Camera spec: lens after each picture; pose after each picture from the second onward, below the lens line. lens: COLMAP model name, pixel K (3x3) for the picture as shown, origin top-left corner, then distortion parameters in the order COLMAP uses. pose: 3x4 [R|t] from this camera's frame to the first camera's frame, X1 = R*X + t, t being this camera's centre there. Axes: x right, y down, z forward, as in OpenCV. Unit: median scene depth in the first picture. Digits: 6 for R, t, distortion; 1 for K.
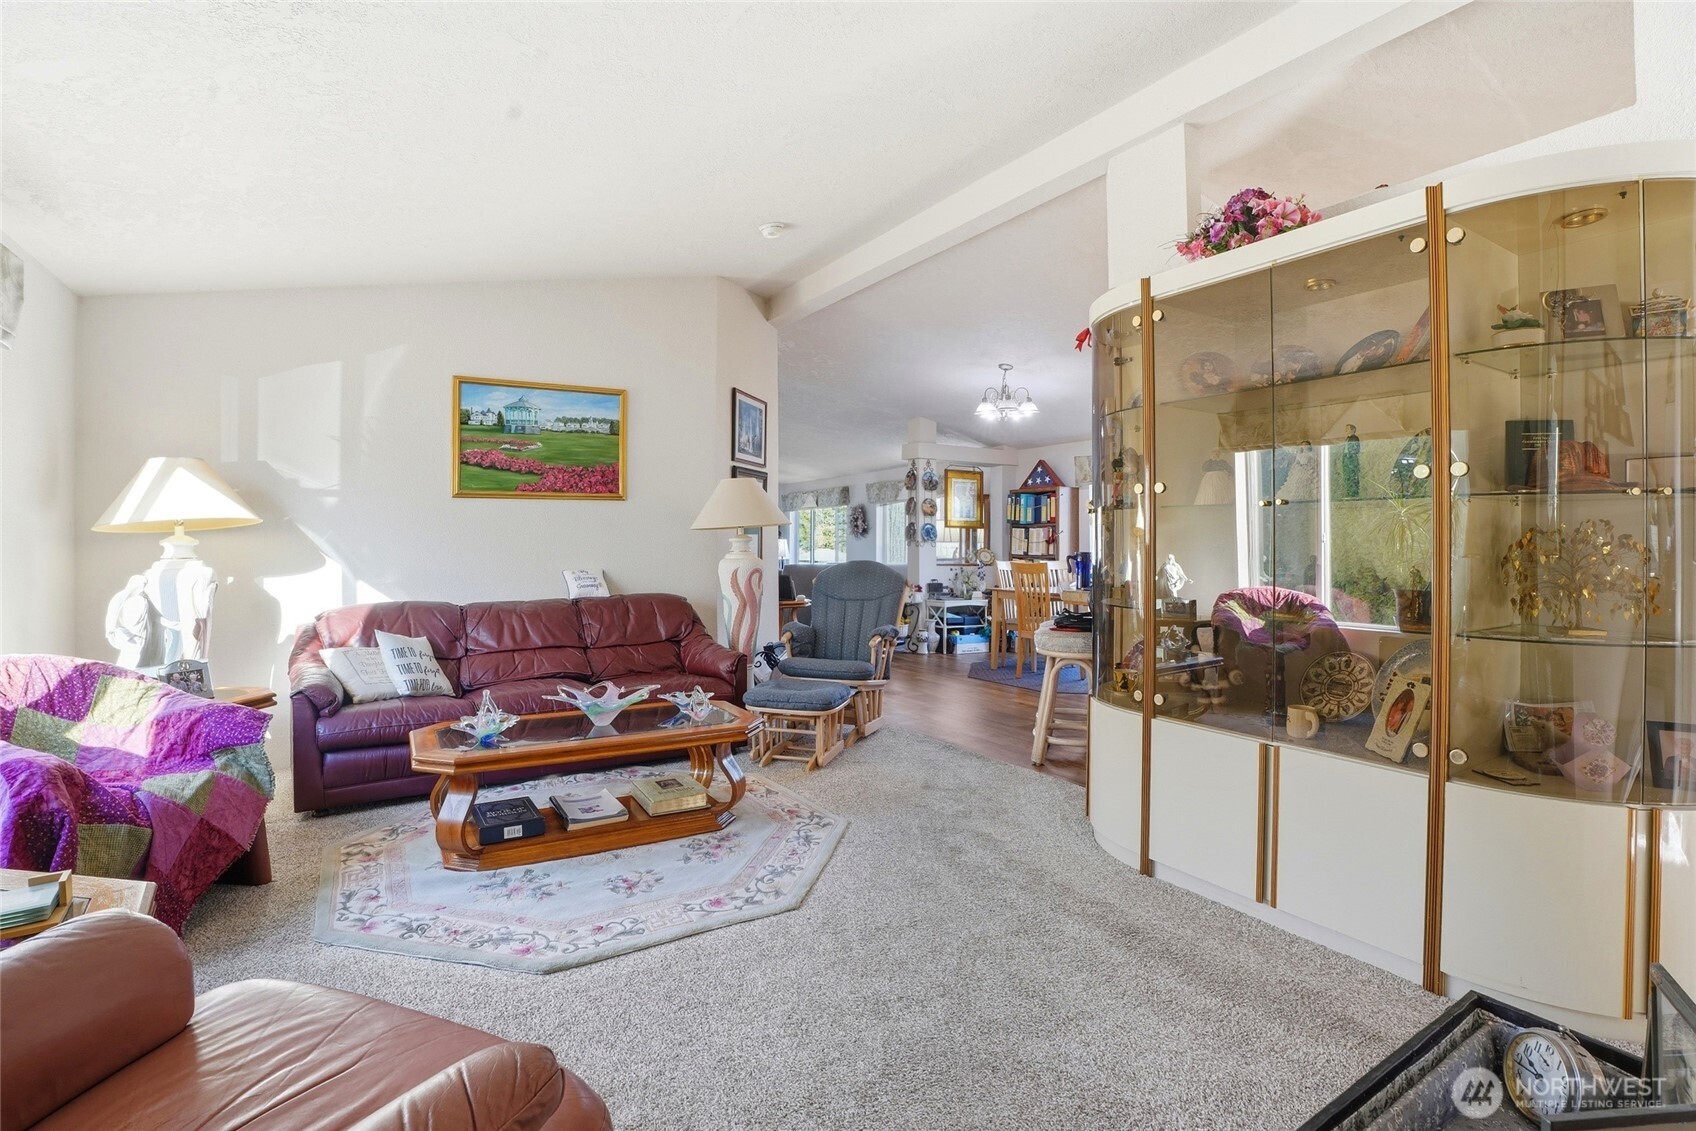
lens RADIAL K [[807.1, 0, 848.5], [0, 807.1, 550.4], [0, 0, 1]] dist [-0.079753, 0.023947]
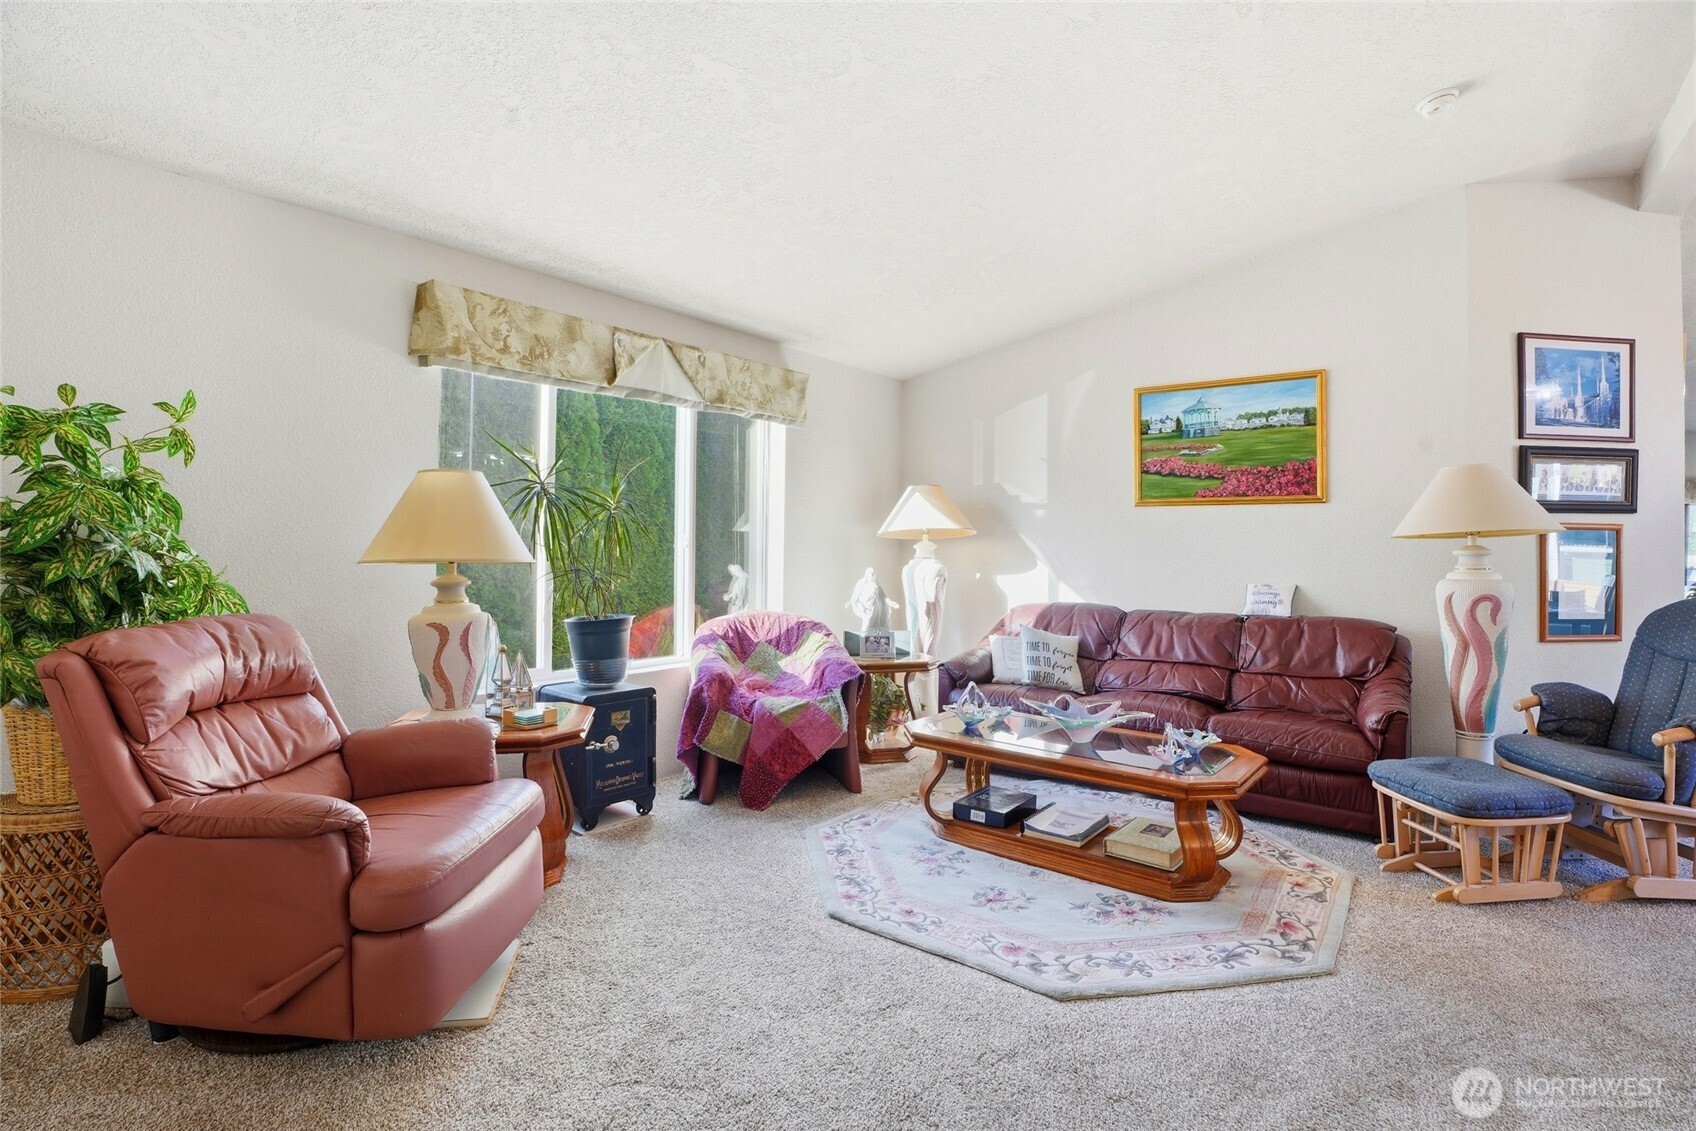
lens RADIAL K [[807.1, 0, 848.5], [0, 807.1, 550.4], [0, 0, 1]] dist [-0.079753, 0.023947]
pose [[0.341855, 0.015070, -0.939632, 0.378977], [-0.024107, 0.999683, 0.007263, -0.008595], [0.939444, 0.020169, 0.342110, 0.314264]]
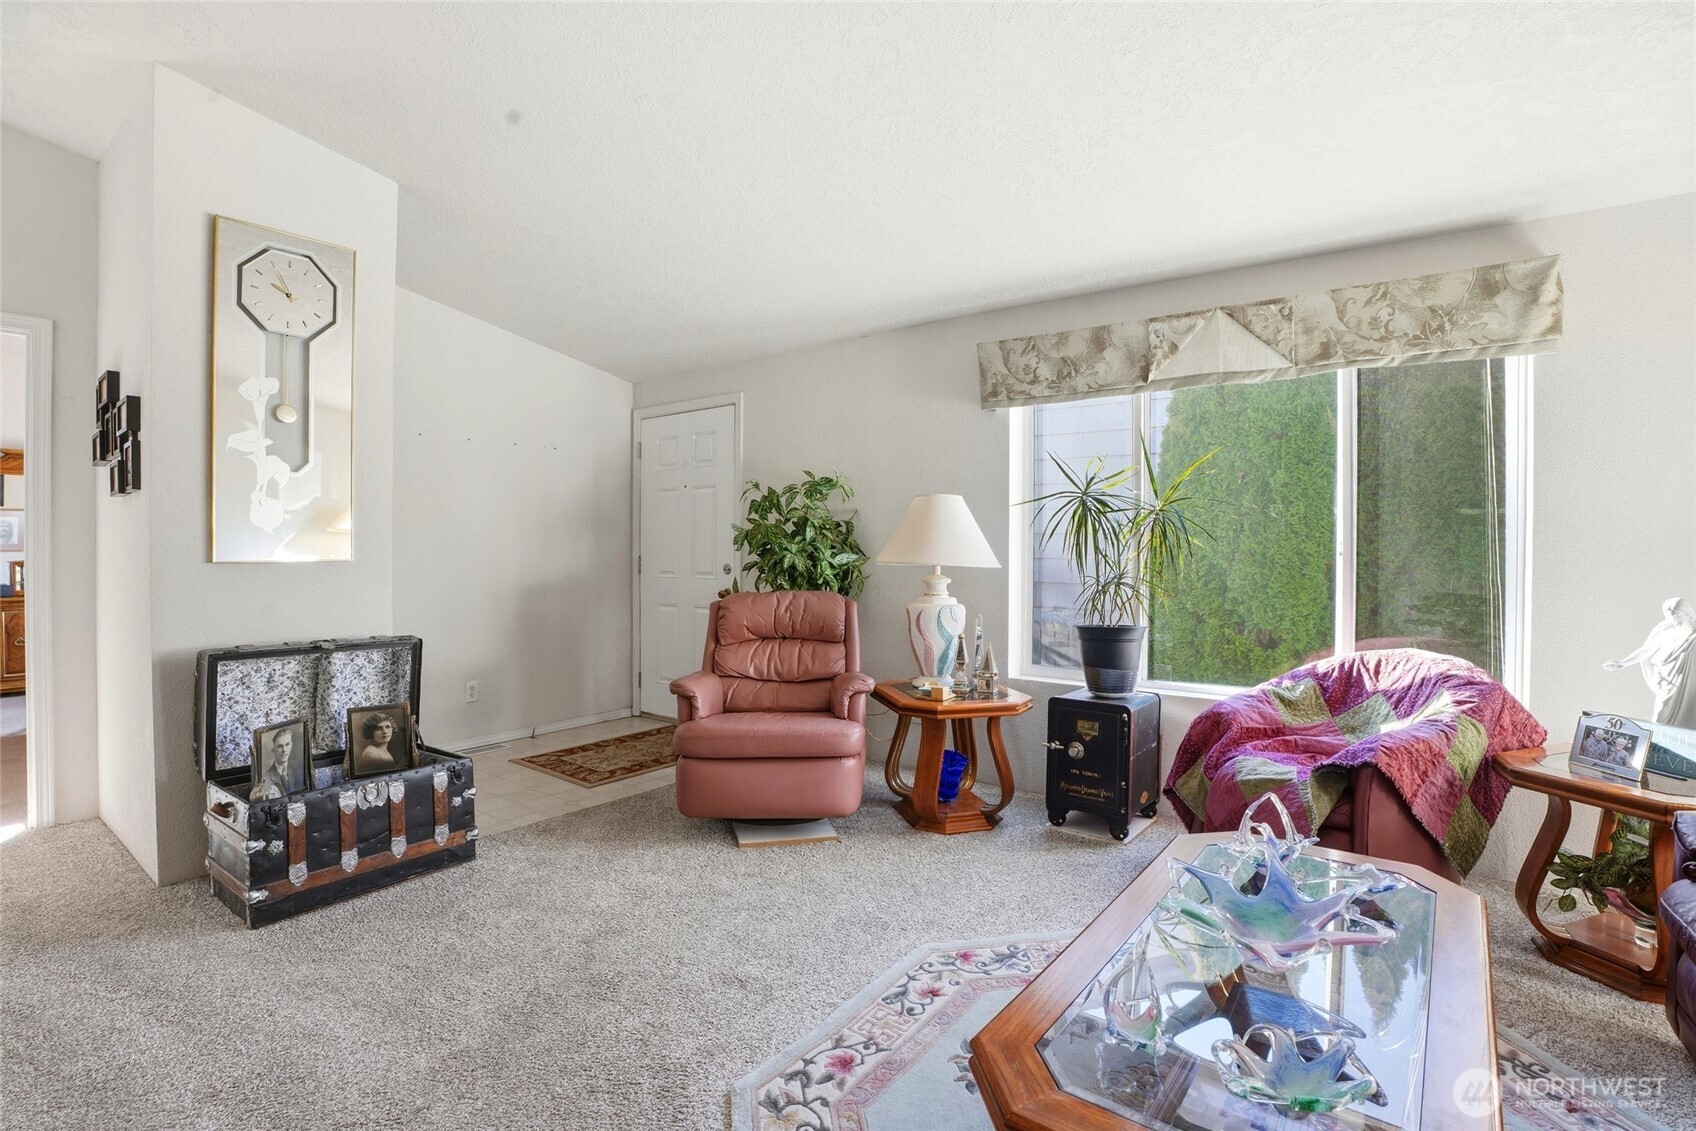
lens RADIAL K [[807.1, 0, 848.5], [0, 807.1, 550.4], [0, 0, 1]] dist [-0.079753, 0.023947]
pose [[-0.934260, 0.004224, -0.356568, 0.048882], [-0.003227, 0.999789, 0.020299, -0.018474], [0.356578, 0.020115, -0.934049, 1.022934]]
